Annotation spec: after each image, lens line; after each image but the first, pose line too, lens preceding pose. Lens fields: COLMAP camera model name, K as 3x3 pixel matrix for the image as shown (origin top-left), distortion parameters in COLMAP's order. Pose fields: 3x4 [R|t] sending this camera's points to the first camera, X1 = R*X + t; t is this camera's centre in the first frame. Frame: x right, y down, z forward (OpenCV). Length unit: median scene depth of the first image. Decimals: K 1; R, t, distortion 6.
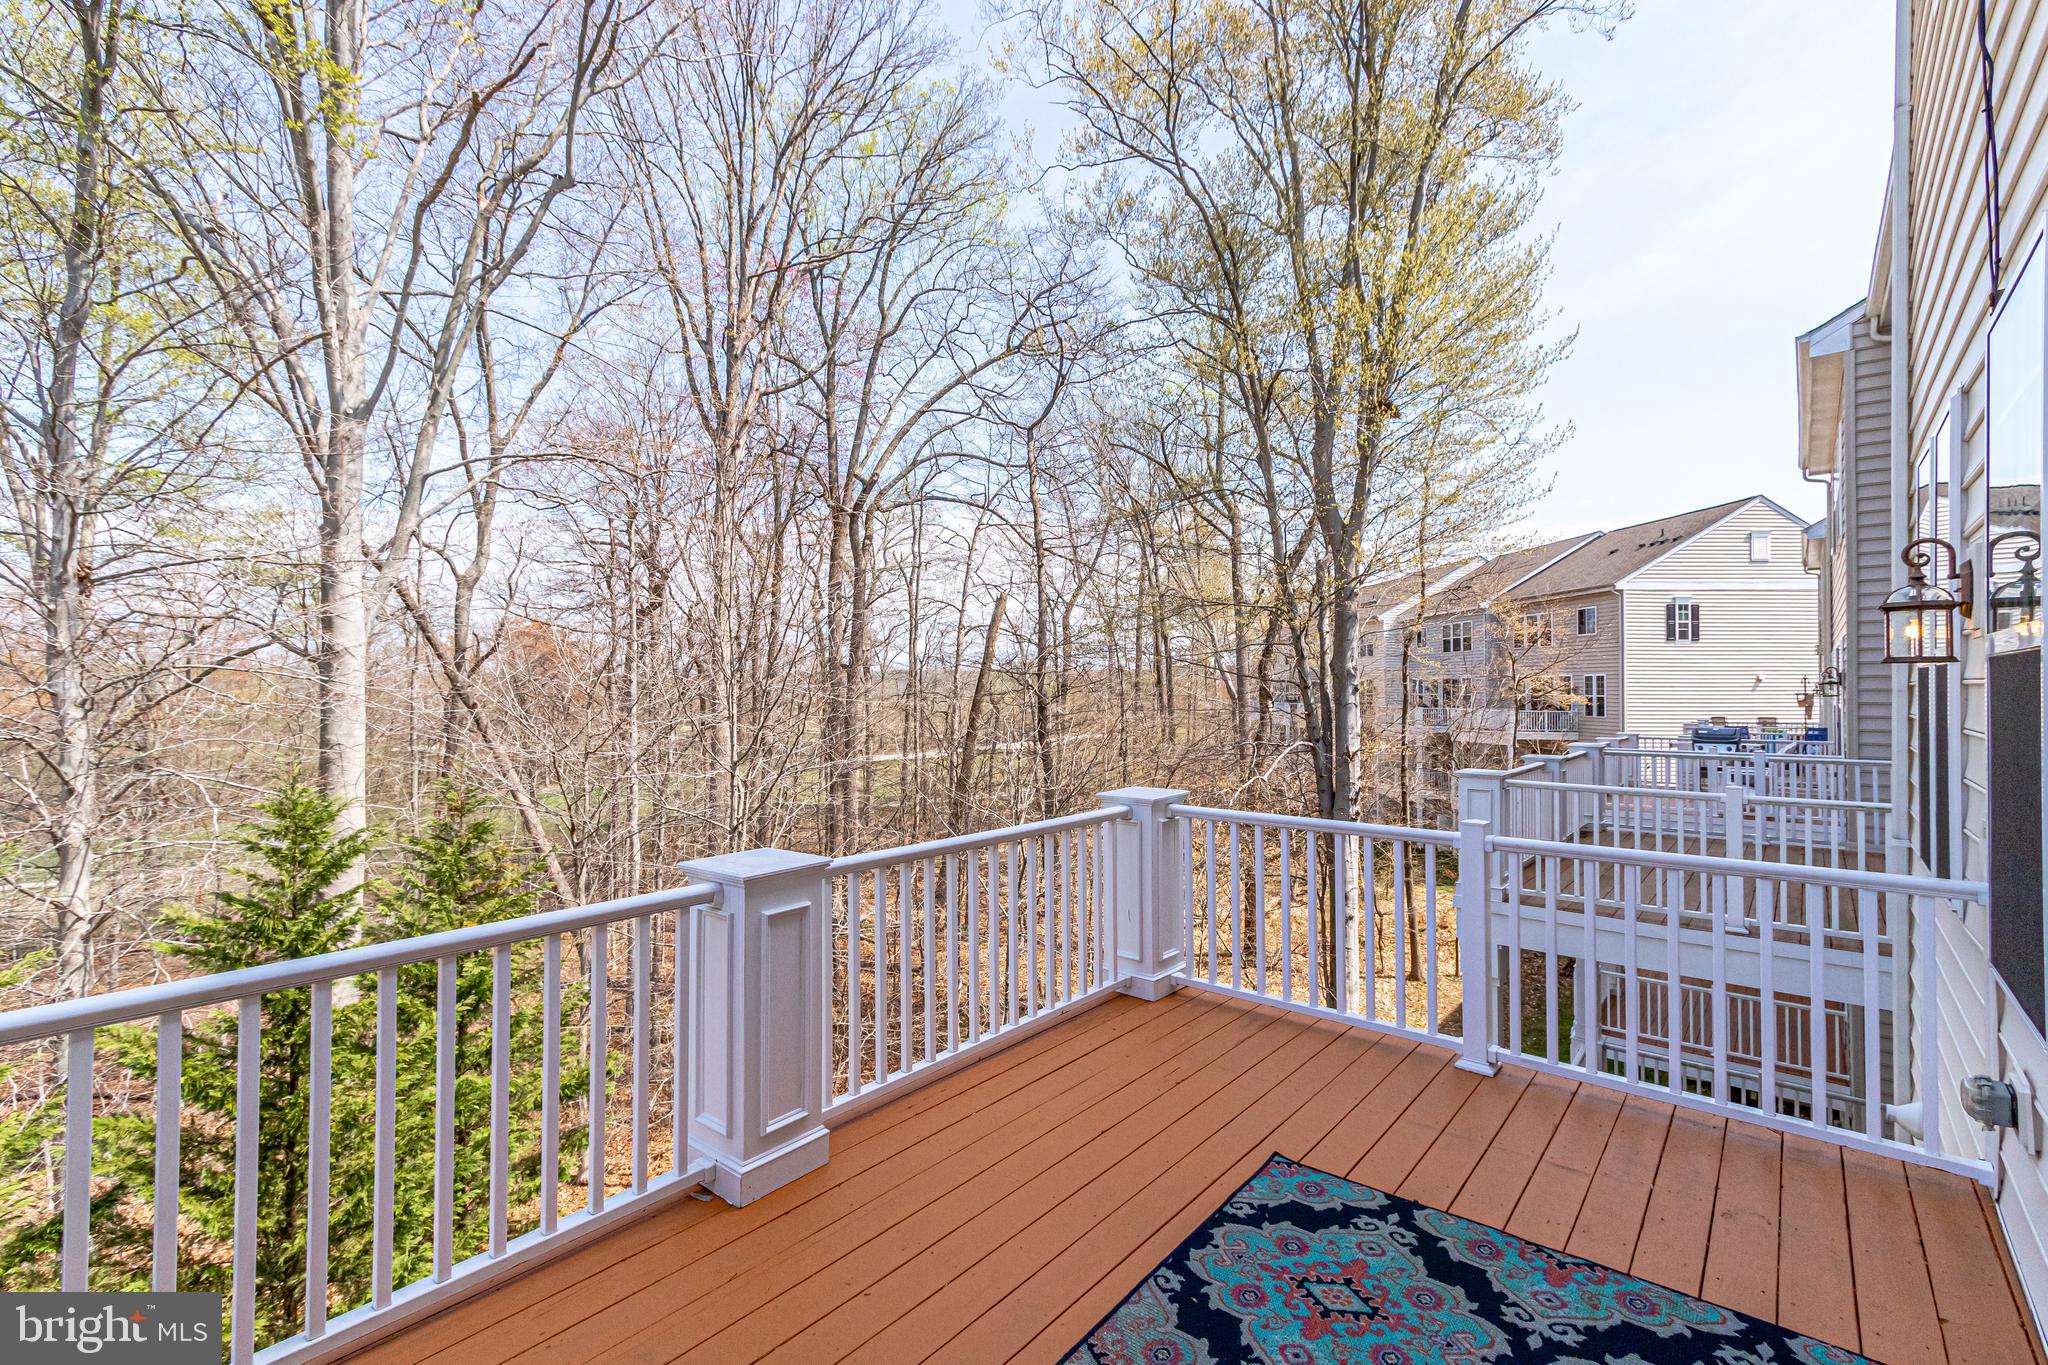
lens RADIAL K [[966.4, 0, 1015.2], [0, 966.4, 675.3], [0, 0, 1]] dist [0.006672, -0.000827]
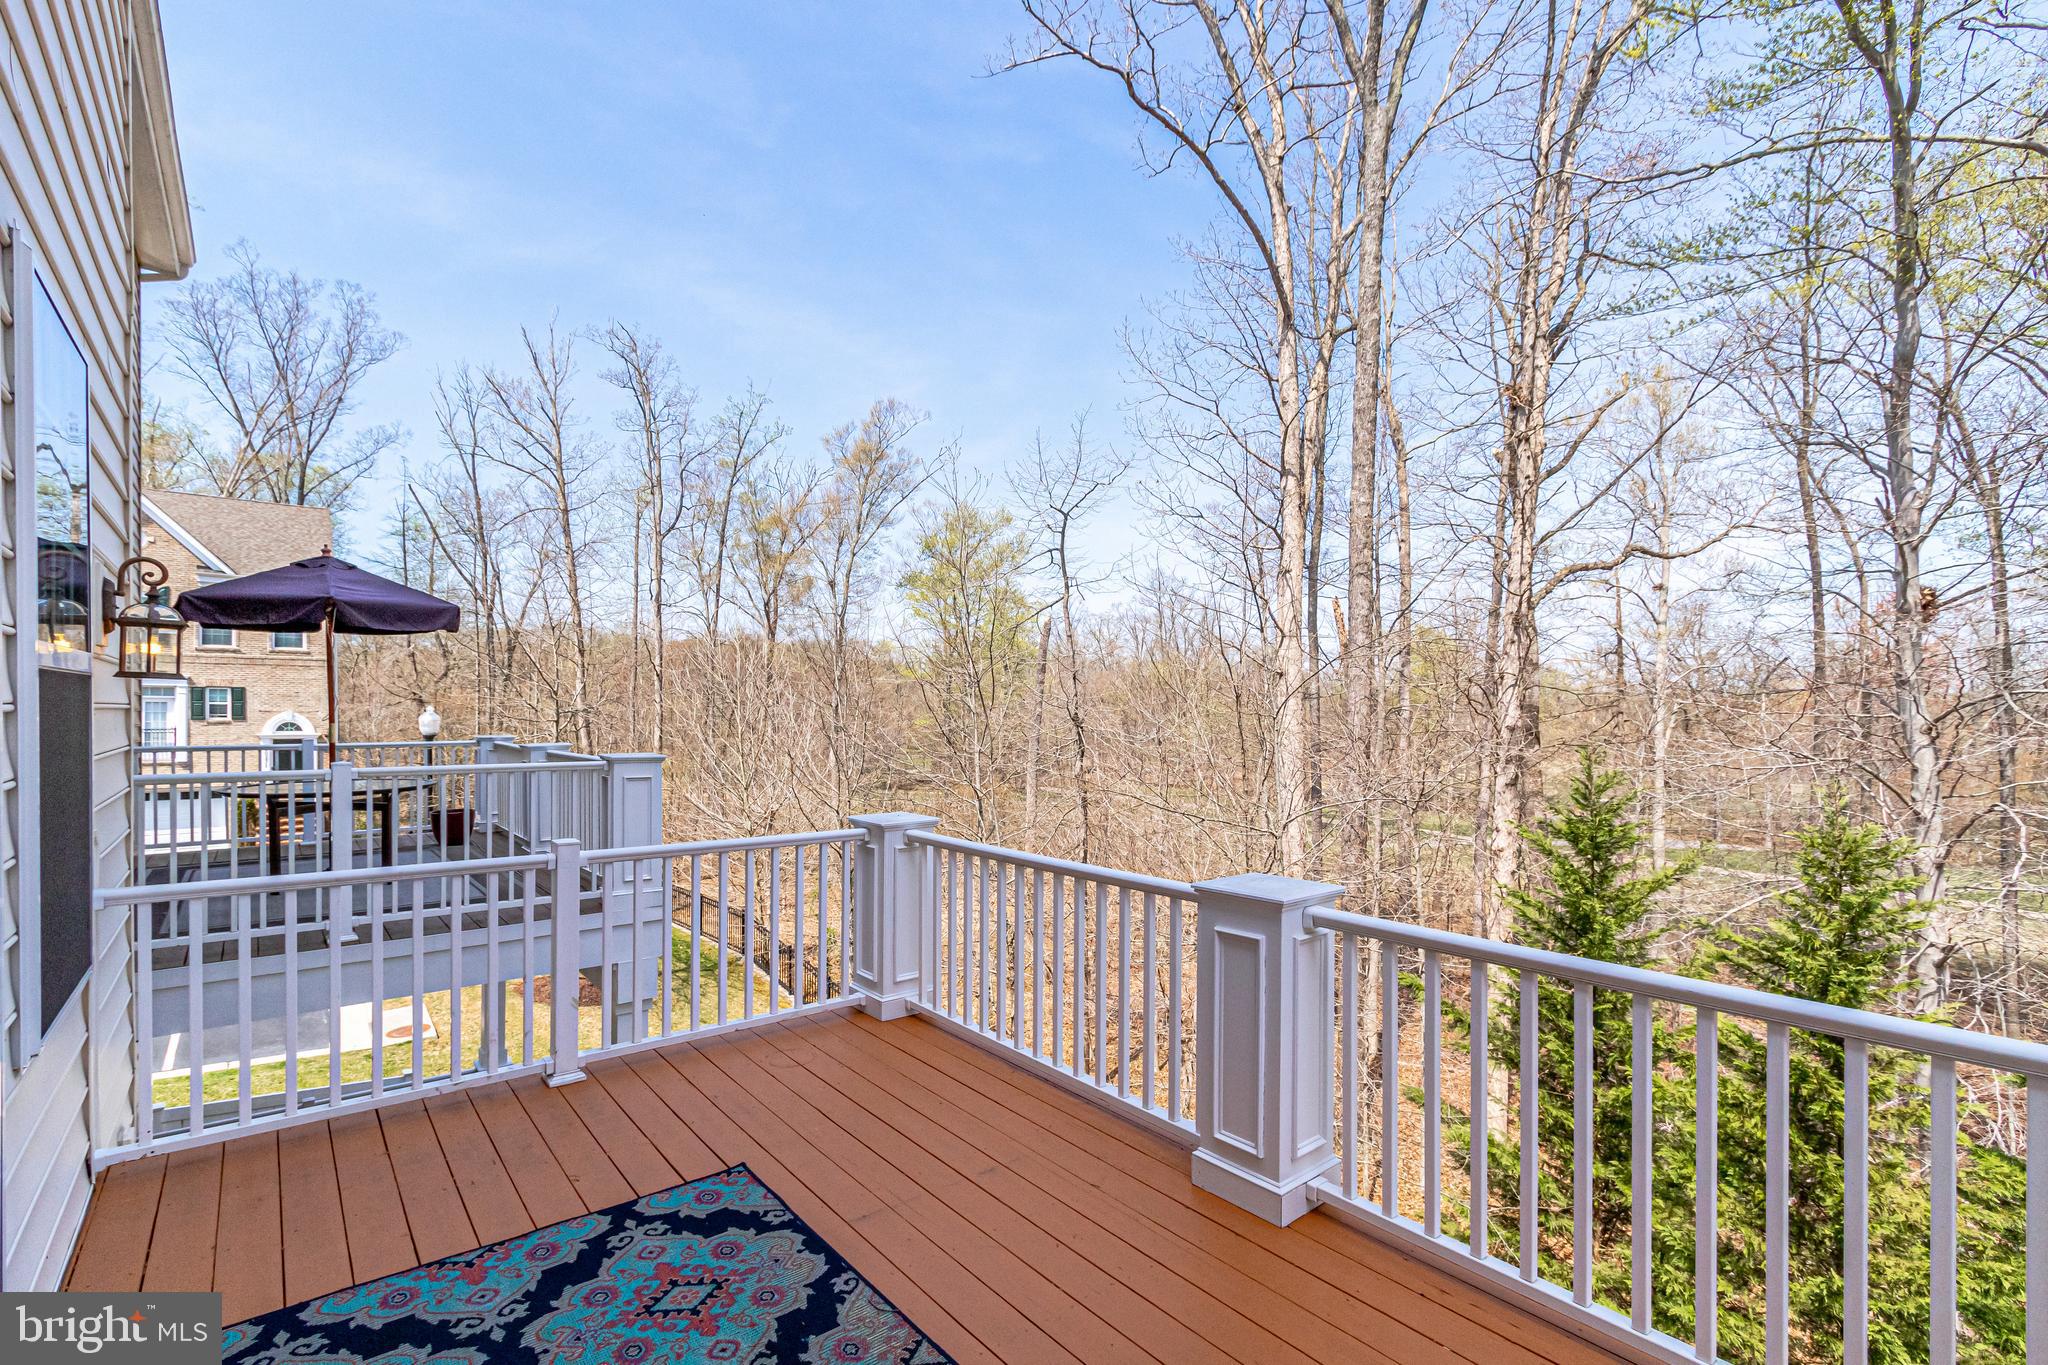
lens RADIAL K [[966.4, 0, 1001.1], [0, 966.4, 715.8], [0, 0, 1]] dist [0.006672, -0.000827]
pose [[-0.249063, 0.003652, -0.968480, 0.126876], [0.008166, 0.999965, 0.001670, 0.001898], [0.968453, -0.007493, -0.249084, 0.161593]]
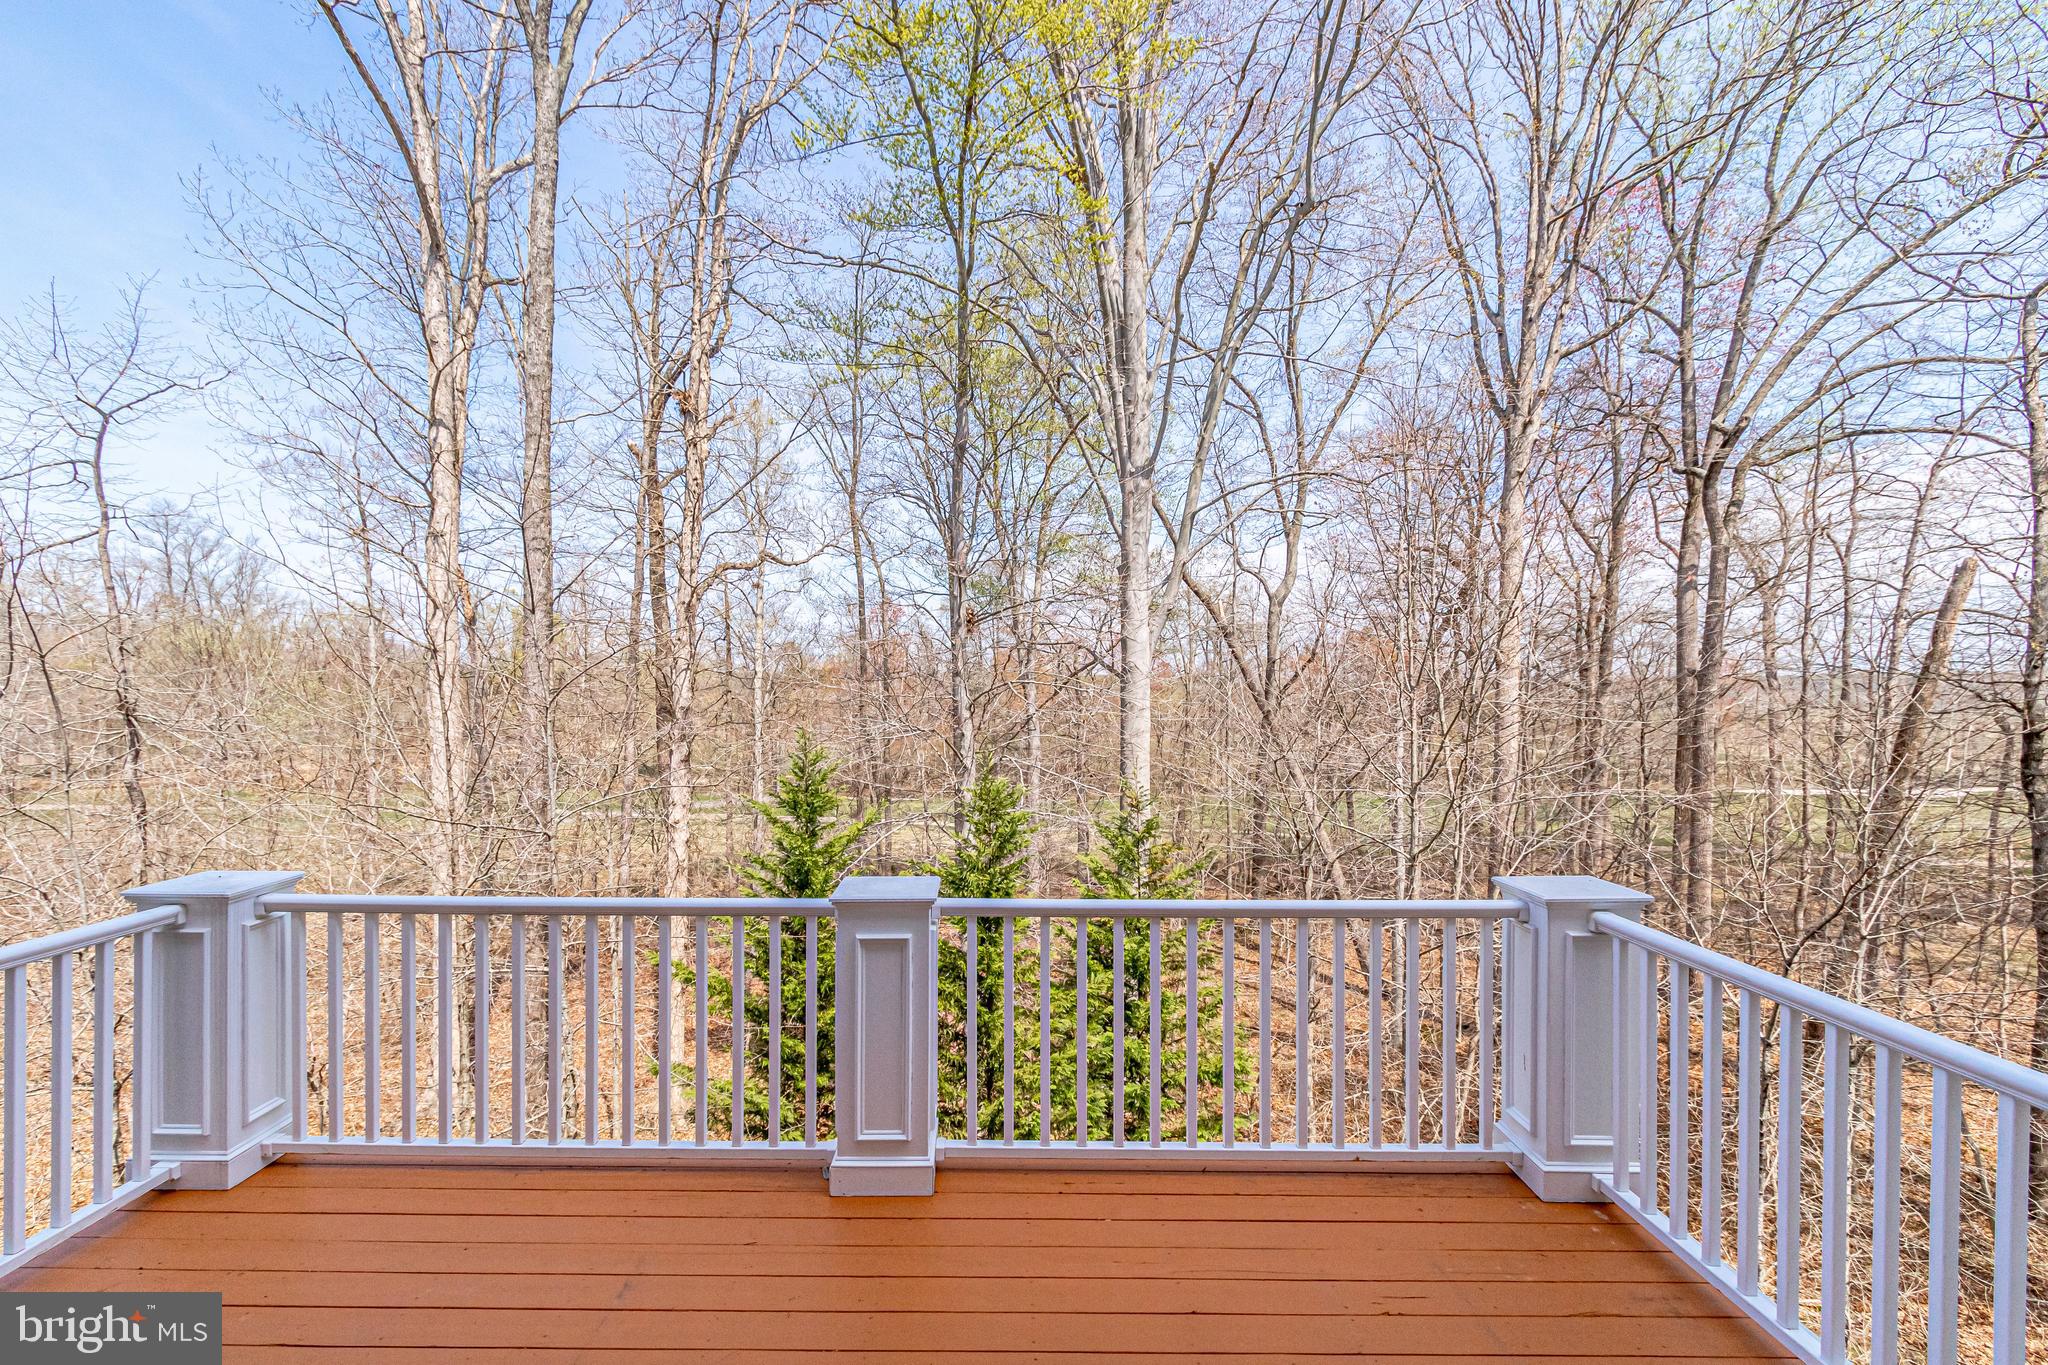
lens RADIAL K [[966.4, 0, 1002.8], [0, 966.4, 697.4], [0, 0, 1]] dist [0.006672, -0.000827]
pose [[0.617823, 0.010866, -0.786242, 0.106484], [0.005006, 0.999830, 0.017751, -0.005918], [0.786301, -0.014904, 0.617663, 0.073233]]
